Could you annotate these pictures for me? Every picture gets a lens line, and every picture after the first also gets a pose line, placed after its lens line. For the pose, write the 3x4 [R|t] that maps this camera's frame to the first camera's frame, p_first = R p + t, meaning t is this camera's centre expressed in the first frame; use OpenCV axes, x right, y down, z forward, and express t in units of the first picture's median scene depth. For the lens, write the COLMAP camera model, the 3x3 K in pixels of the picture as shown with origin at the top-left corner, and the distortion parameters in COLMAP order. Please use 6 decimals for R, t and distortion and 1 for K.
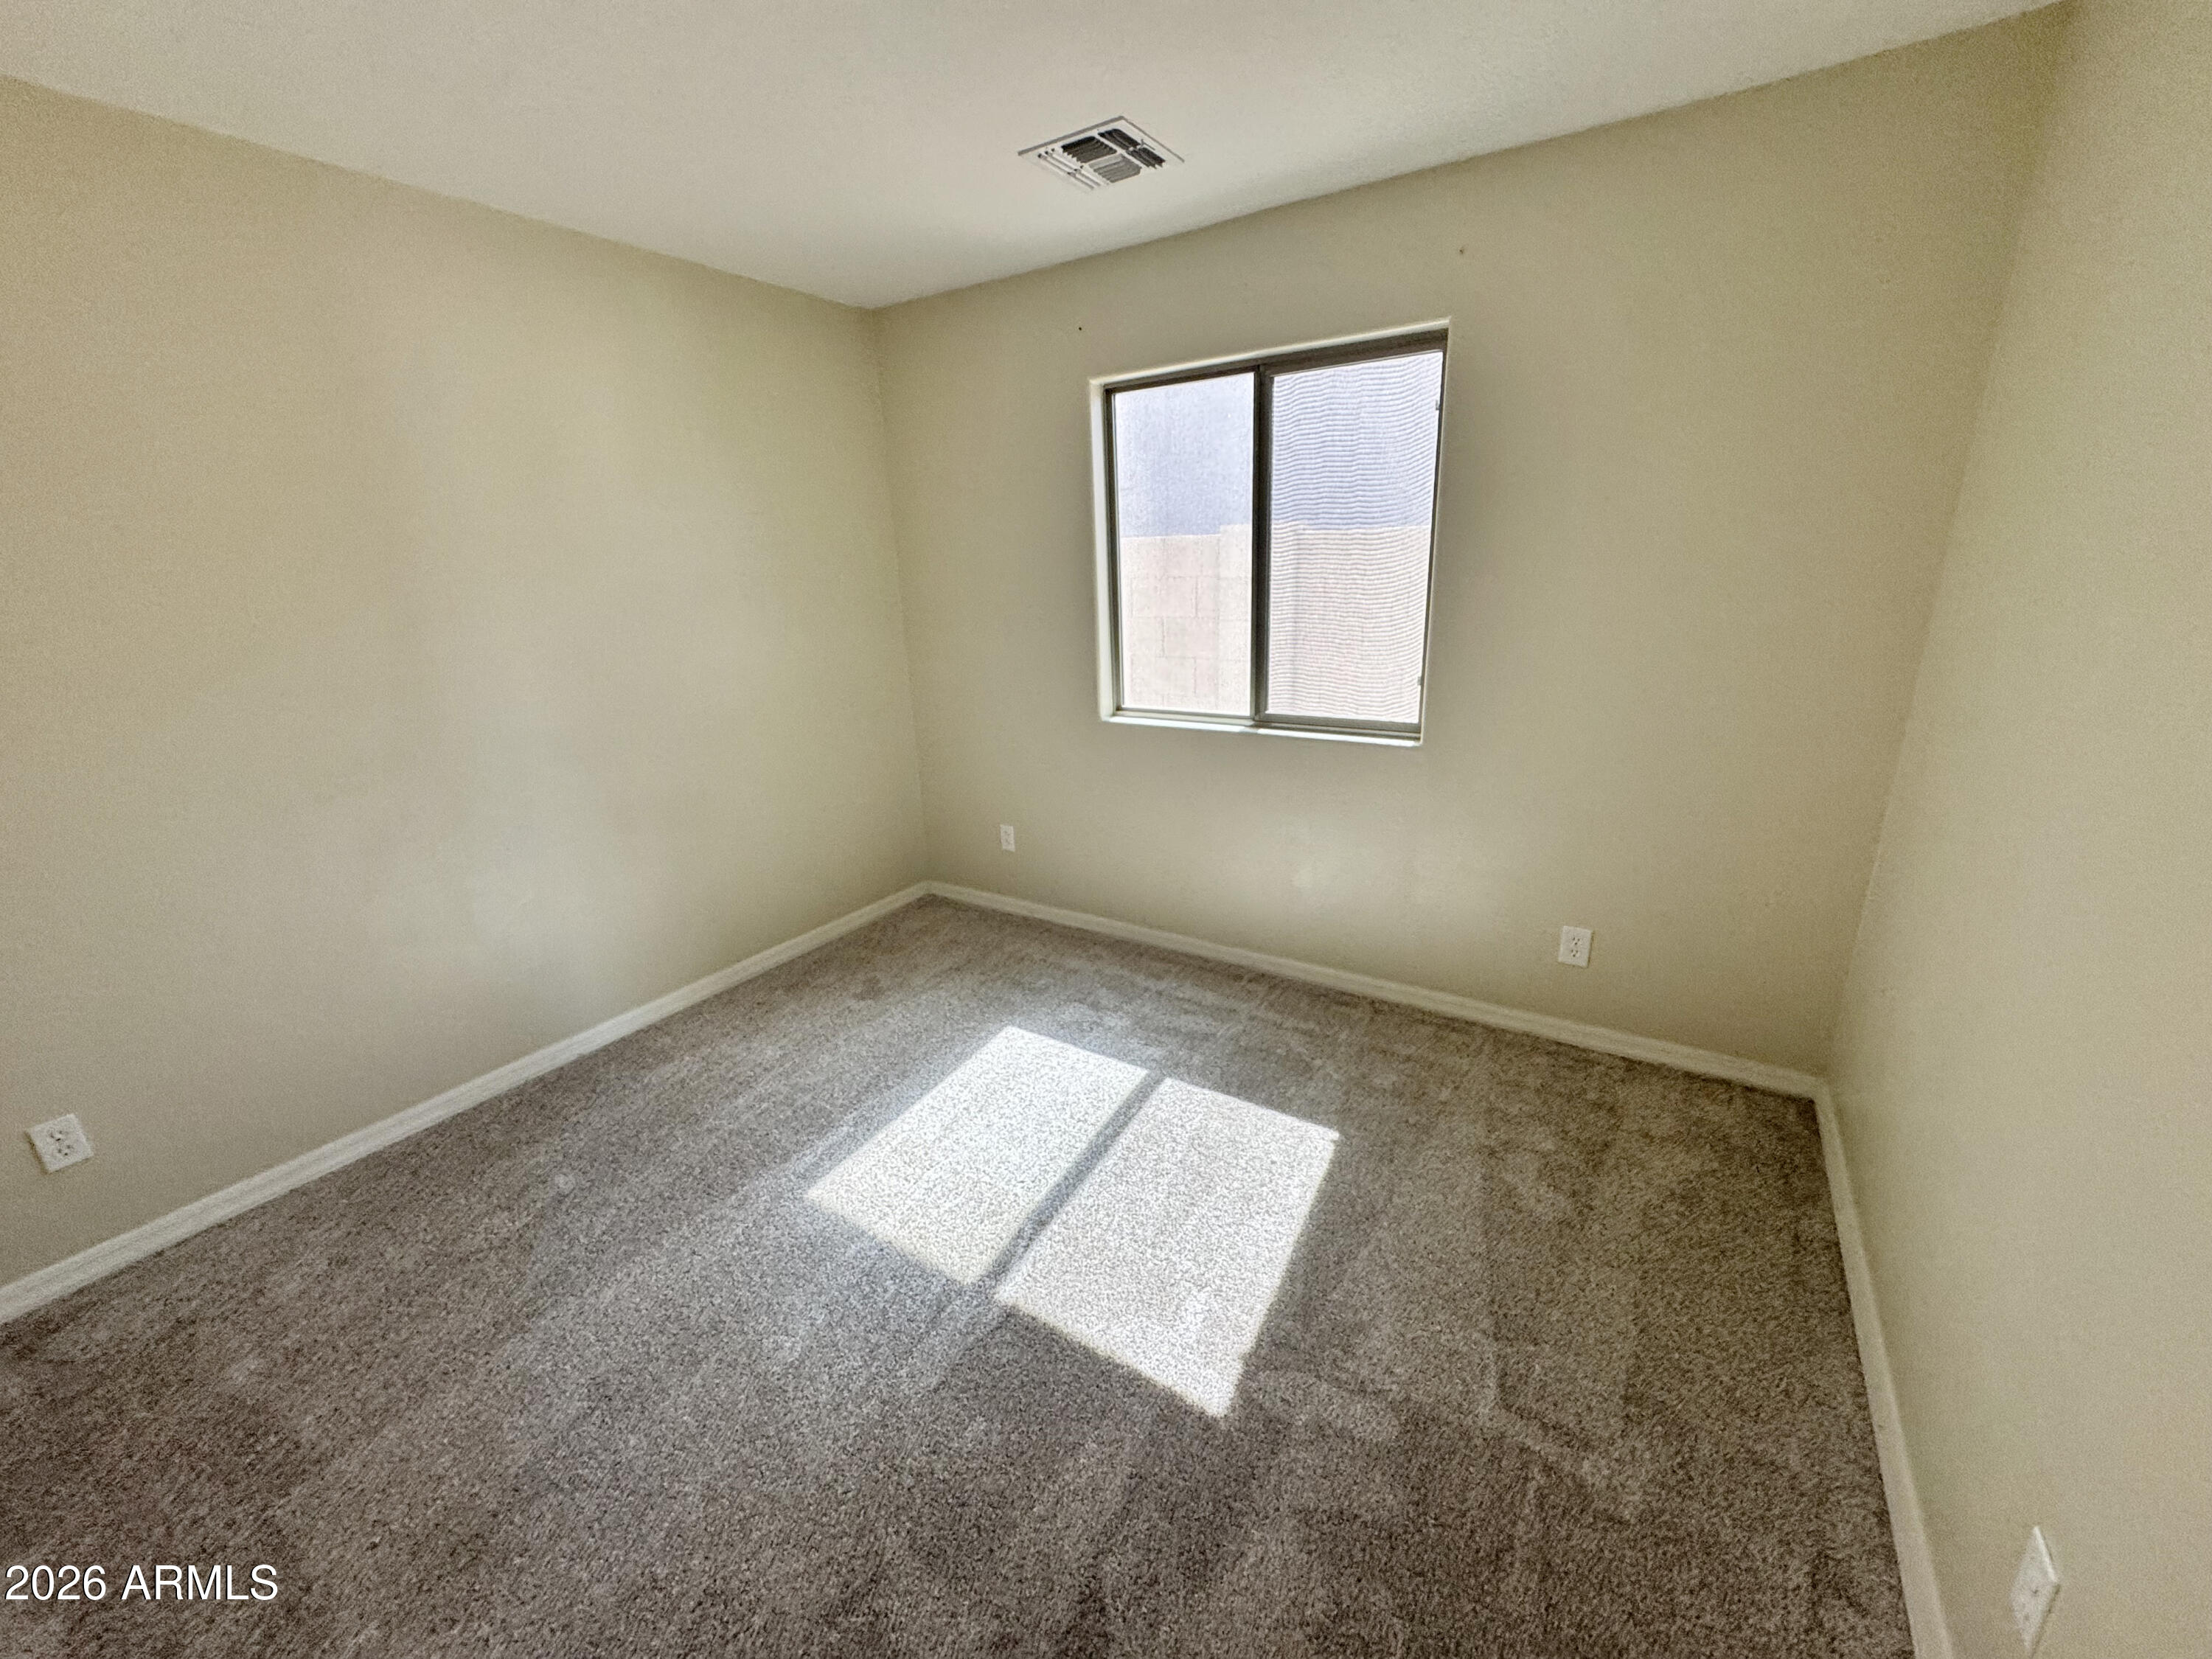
lens RADIAL K [[884.9, 0, 1106.0], [0, 884.9, 829.5], [0, 0, 1]] dist [-0.000214, 0.000013]
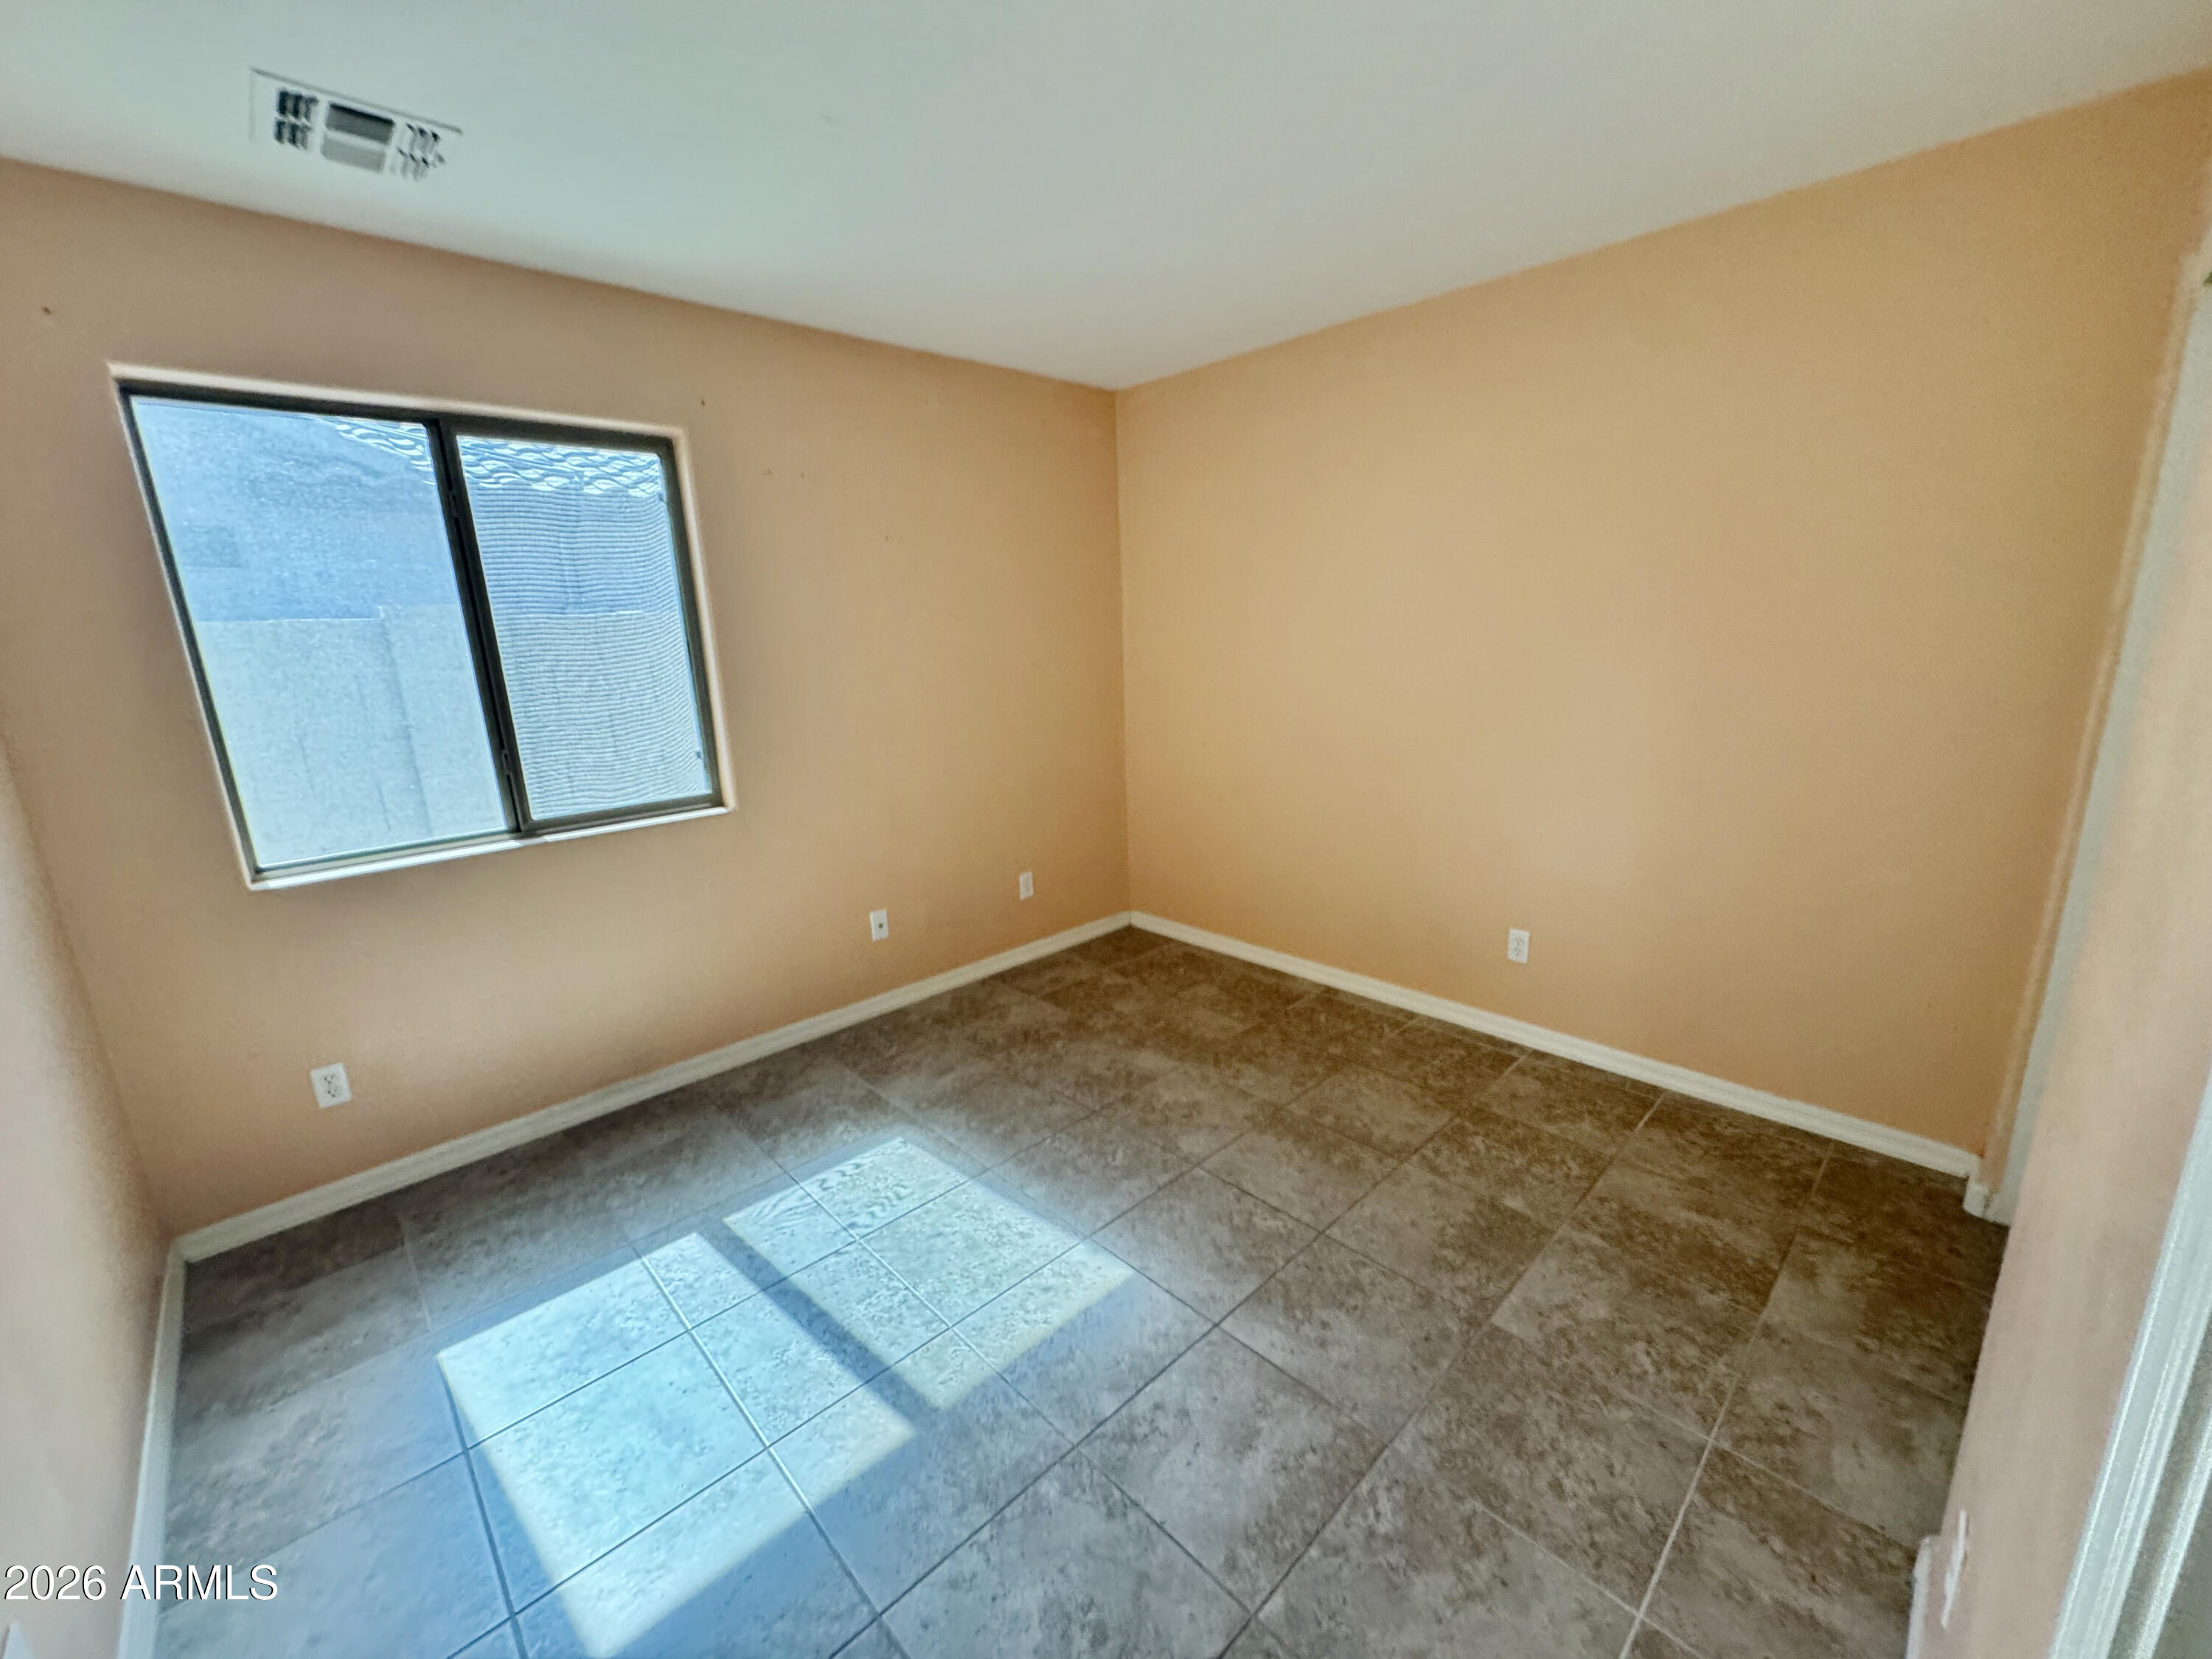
lens RADIAL K [[876.8, 0, 1097.5], [0, 876.8, 818.8], [0, 0, 1]] dist [0.000157, 0.000113]
pose [[0.225881, -0.214202, 0.950313, -0.556993], [0.297695, 0.944037, 0.142027, -0.098987], [-0.927553, 0.250822, 0.277007, 0.280039]]
